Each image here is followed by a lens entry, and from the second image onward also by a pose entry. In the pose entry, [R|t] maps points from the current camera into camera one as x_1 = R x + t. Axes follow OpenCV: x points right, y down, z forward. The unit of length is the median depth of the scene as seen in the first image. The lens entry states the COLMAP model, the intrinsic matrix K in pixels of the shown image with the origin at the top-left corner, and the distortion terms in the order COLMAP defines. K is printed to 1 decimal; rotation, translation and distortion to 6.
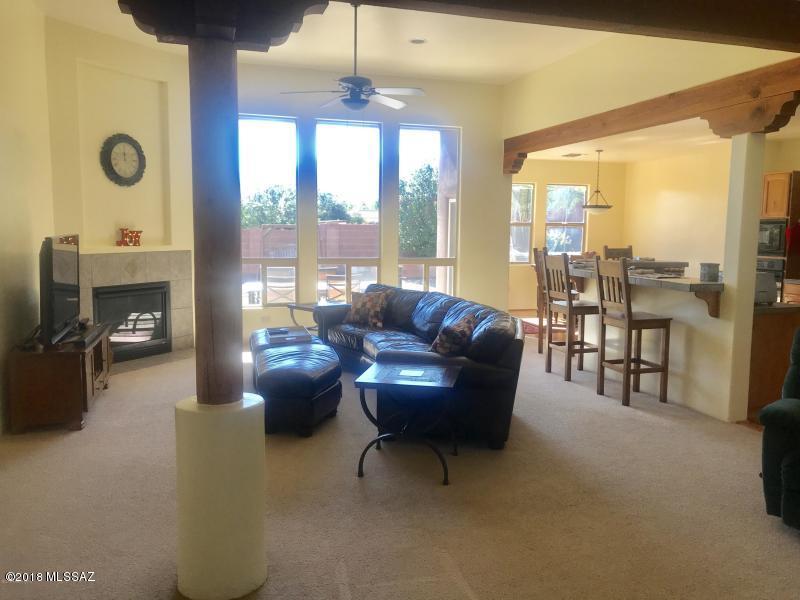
lens RADIAL K [[656.0, 0, 408.0], [0, 656.0, 302.0], [0, 0, 1]] dist [0.075075, 0.002047]
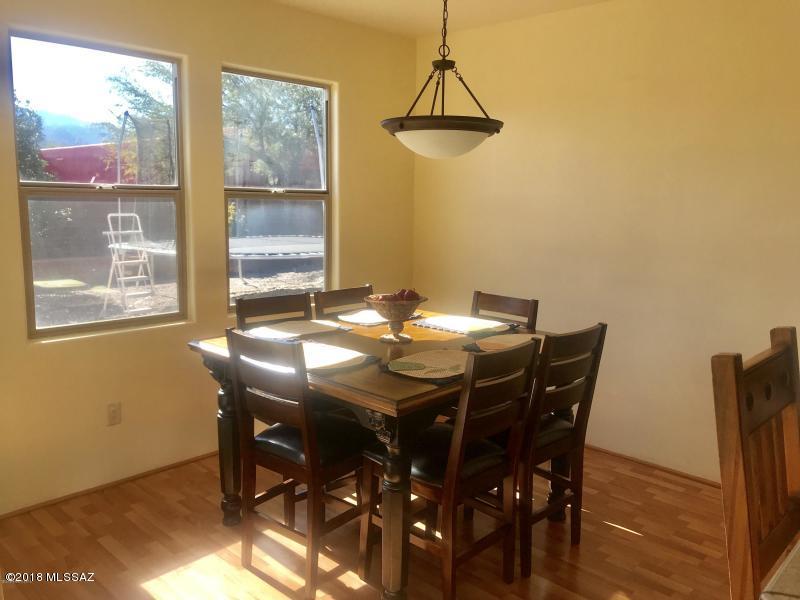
lens RADIAL K [[660.8, 0, 400.0], [0, 660.8, 300.0], [0, 0, 1]] dist [0.001150, 0.002383]
pose [[0.876639, -0.073253, 0.475541, 0.189100], [0.050921, 0.996917, 0.059697, -0.120900], [-0.478447, -0.028118, 0.877666, 1.007671]]
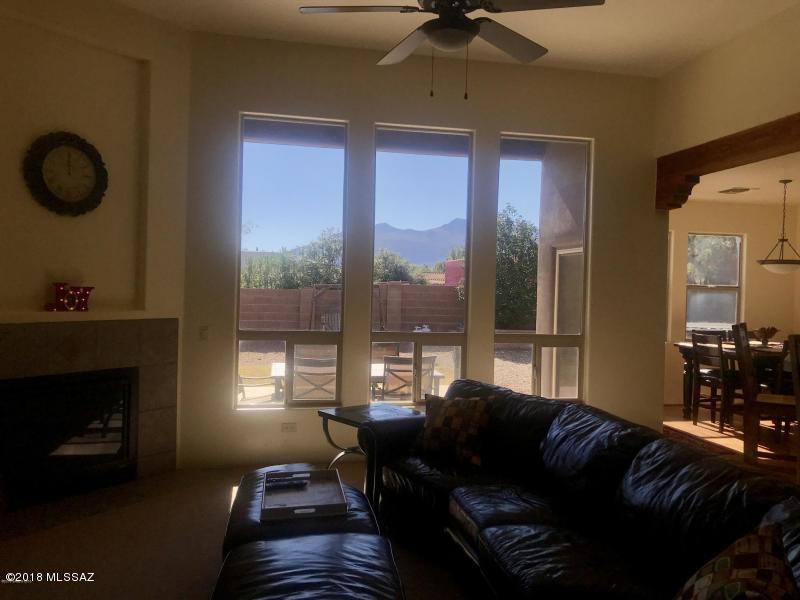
lens RADIAL K [[660.8, 0, 400.0], [0, 660.8, 300.0], [0, 0, 1]] dist [0.001150, 0.002383]
pose [[0.994413, 0.015756, -0.104376, -0.043624], [-0.025853, 0.995035, -0.096106, -0.038095], [0.102344, 0.098267, 0.989884, 0.371173]]
